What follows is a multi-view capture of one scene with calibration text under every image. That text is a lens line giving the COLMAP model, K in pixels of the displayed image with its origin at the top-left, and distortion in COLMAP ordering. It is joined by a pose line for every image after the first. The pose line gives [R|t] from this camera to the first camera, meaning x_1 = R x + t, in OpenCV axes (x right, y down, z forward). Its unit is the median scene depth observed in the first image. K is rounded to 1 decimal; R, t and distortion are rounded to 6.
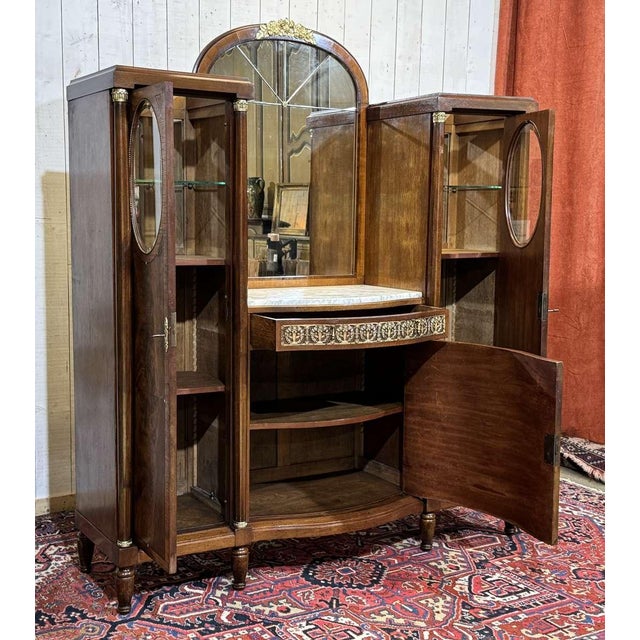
lens RADIAL K [[969.9, 0, 289.2], [0, 969.9, 328.1], [0, 0, 1]] dist [0.132978, -0.123472]
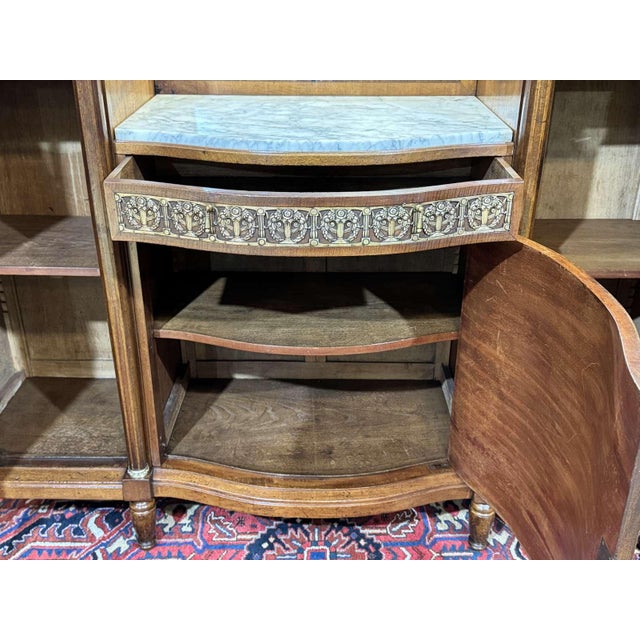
lens RADIAL K [[722.7, 0, 318.0], [0, 722.7, 322.7], [0, 0, 1]] dist [0.175554, -0.414356]
pose [[0.868672, 0.214766, -0.446412, 0.239679], [-0.057739, 0.938890, 0.339341, -0.067005], [0.492011, -0.269001, 0.827988, 0.615443]]
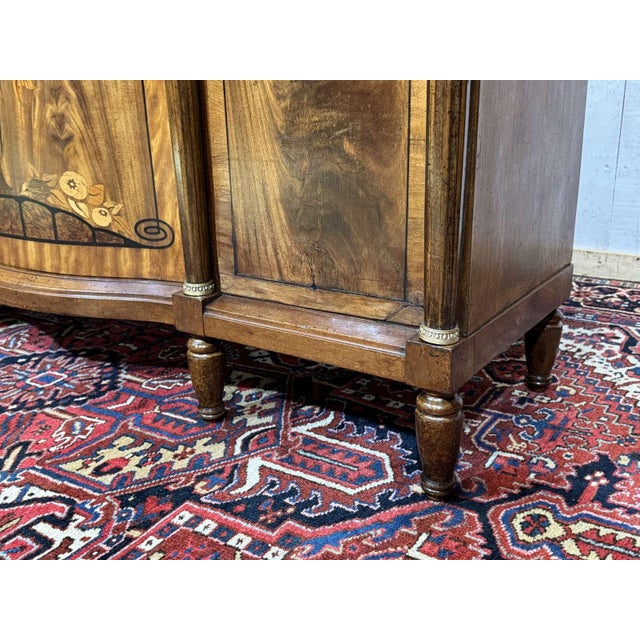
lens RADIAL K [[722.7, 0, 318.0], [0, 722.7, 322.7], [0, 0, 1]] dist [0.175554, -0.414356]
pose [[0.441171, 0.277921, -0.853304, 0.437048], [-0.079651, 0.959212, 0.271234, 0.098682], [0.893881, -0.051694, 0.445313, 0.931902]]
